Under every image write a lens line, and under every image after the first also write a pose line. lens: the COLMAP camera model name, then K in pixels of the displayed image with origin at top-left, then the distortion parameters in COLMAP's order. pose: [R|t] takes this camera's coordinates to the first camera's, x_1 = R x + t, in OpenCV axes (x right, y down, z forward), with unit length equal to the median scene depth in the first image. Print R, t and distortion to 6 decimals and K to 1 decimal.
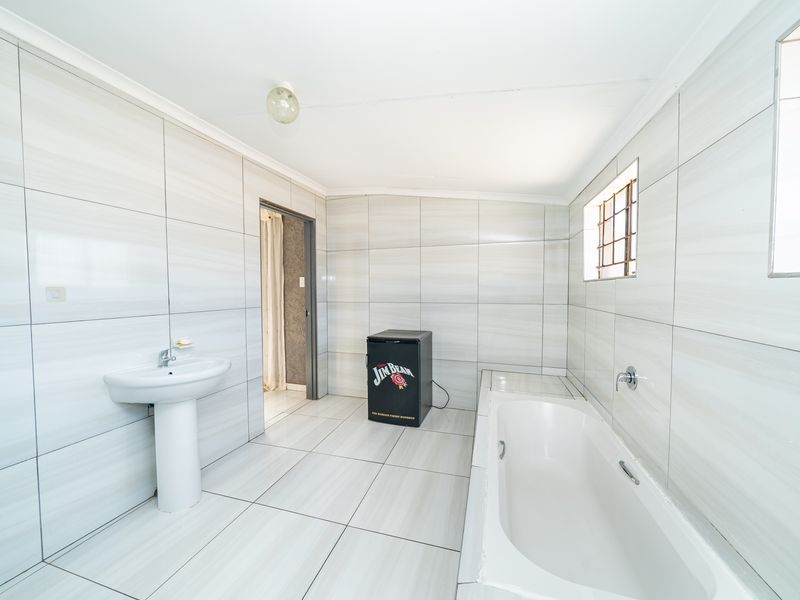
lens RADIAL K [[315.9, 0, 389.1], [0, 315.9, 301.1], [0, 0, 1]] dist [-0.001681, -0.000268]
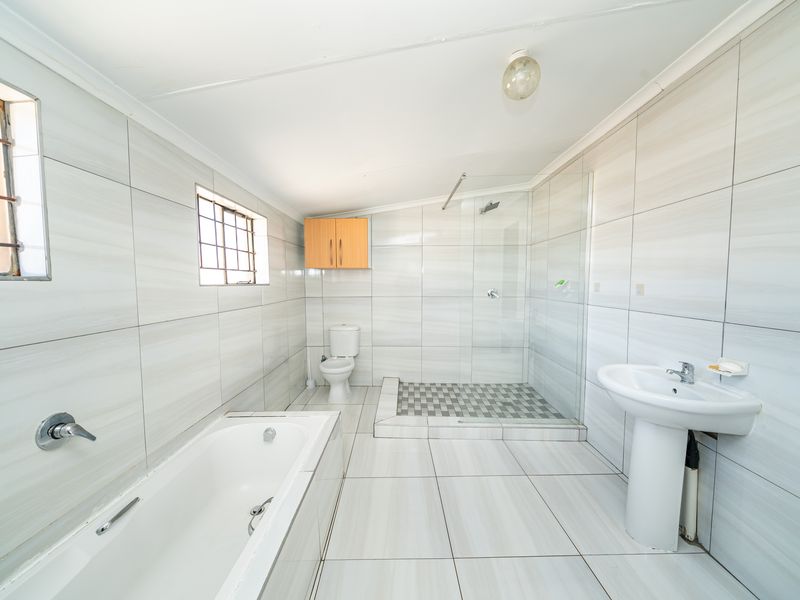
lens RADIAL K [[315.9, 0, 389.1], [0, 315.9, 301.1], [0, 0, 1]] dist [-0.001681, -0.000268]
pose [[-0.959269, 0.026384, -0.281259, 0.308164], [-0.001645, 0.995090, 0.098957, -0.109900], [0.282489, 0.095389, -0.954516, 2.028131]]
